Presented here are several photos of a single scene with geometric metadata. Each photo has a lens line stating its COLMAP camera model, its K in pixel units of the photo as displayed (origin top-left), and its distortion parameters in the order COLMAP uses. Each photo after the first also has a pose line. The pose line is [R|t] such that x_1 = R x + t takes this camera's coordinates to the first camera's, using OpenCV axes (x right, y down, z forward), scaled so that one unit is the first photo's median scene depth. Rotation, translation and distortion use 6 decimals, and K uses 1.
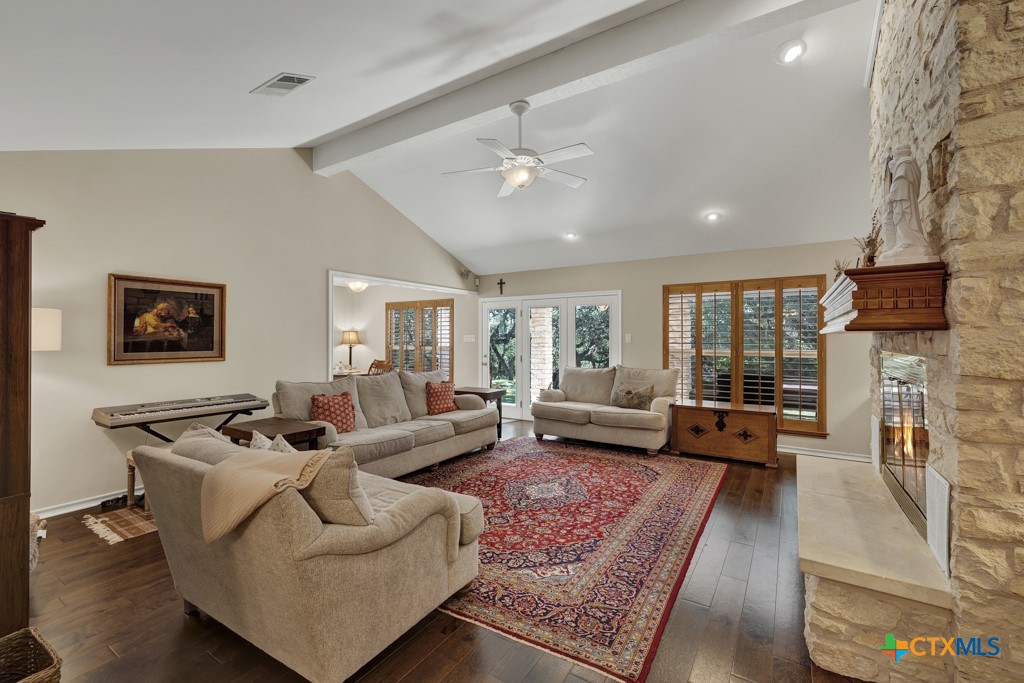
lens RADIAL K [[439.1, 0, 512.0], [0, 439.1, 341.5], [0, 0, 1]] dist [-0.000401, -0.000036]
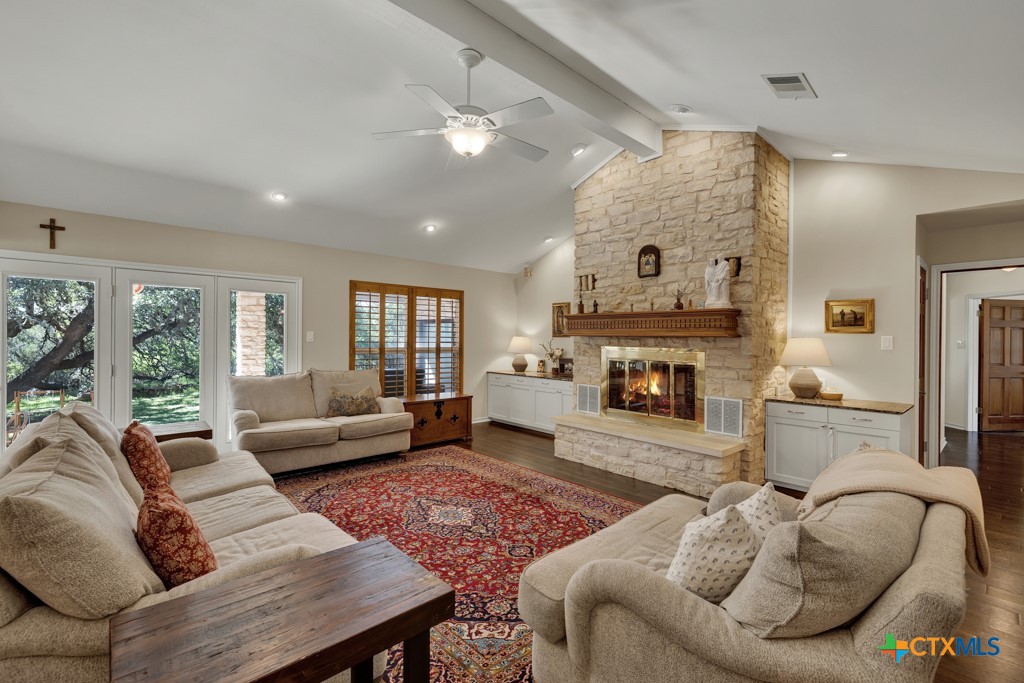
lens RADIAL K [[427.5, 0, 512.0], [0, 427.5, 341.5], [0, 0, 1]] dist [-0.000526, -0.000155]
pose [[0.276016, -0.001601, 0.961152, -0.651677], [-0.001645, 0.999996, 0.002138, 0.000160], [-0.961152, -0.002171, 0.276013, 0.619958]]
